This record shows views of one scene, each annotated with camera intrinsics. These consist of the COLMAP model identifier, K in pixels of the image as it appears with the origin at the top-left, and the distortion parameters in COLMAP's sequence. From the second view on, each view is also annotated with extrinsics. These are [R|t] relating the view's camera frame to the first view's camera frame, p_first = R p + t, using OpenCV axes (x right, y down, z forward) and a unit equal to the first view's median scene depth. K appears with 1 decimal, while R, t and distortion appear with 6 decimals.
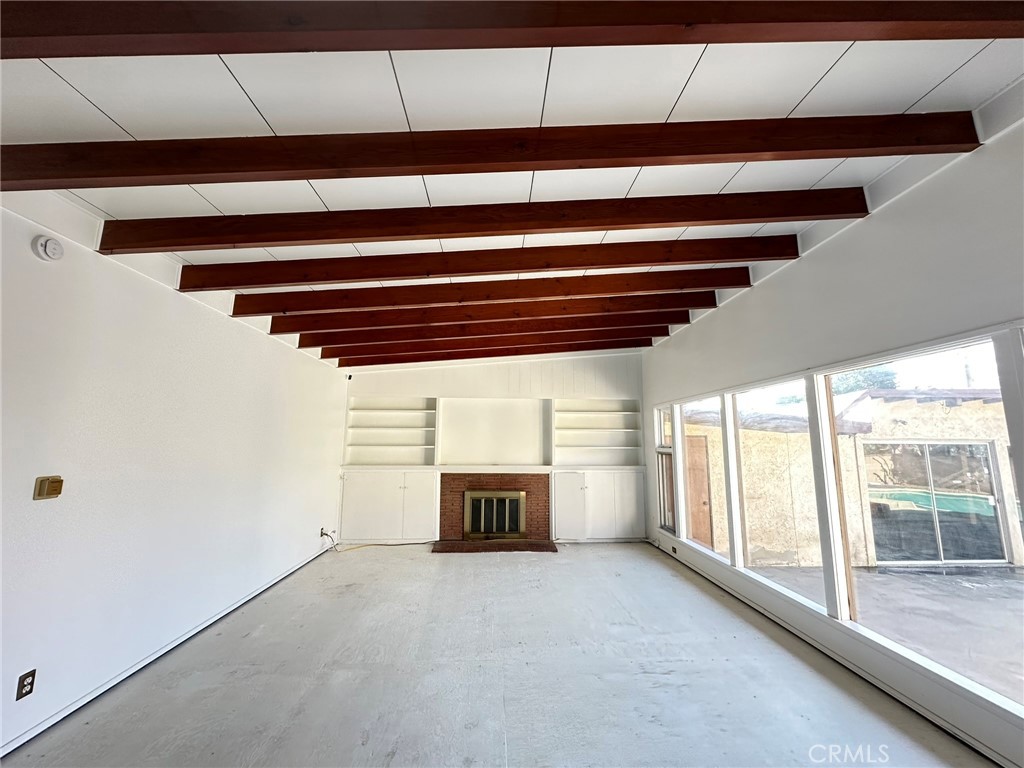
lens RADIAL K [[409.2, 0, 510.6], [0, 409.2, 383.0], [0, 0, 1]] dist [-0.002560, 0.000089]
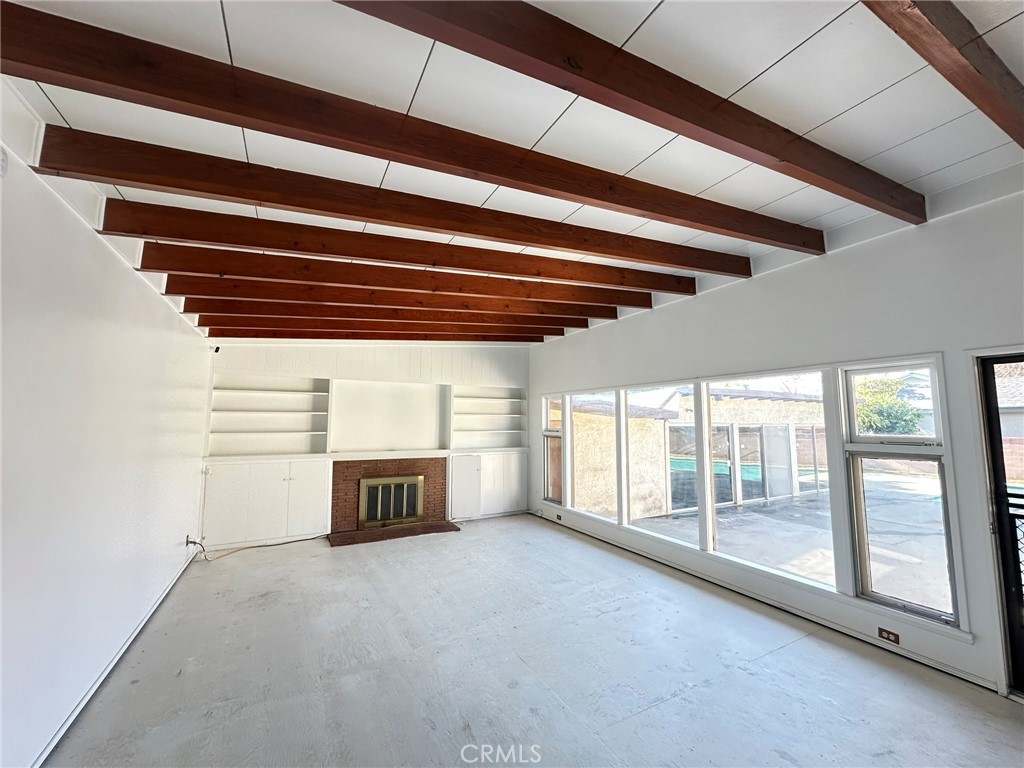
lens RADIAL K [[409.2, 0, 511.9], [0, 409.2, 381.9], [0, 0, 1]] dist [-0.002560, 0.000089]
pose [[0.900069, 0.040217, 0.433887, -0.220321], [-0.061349, 0.997509, 0.034805, -0.014950], [-0.431406, -0.057945, 0.900295, 0.009362]]
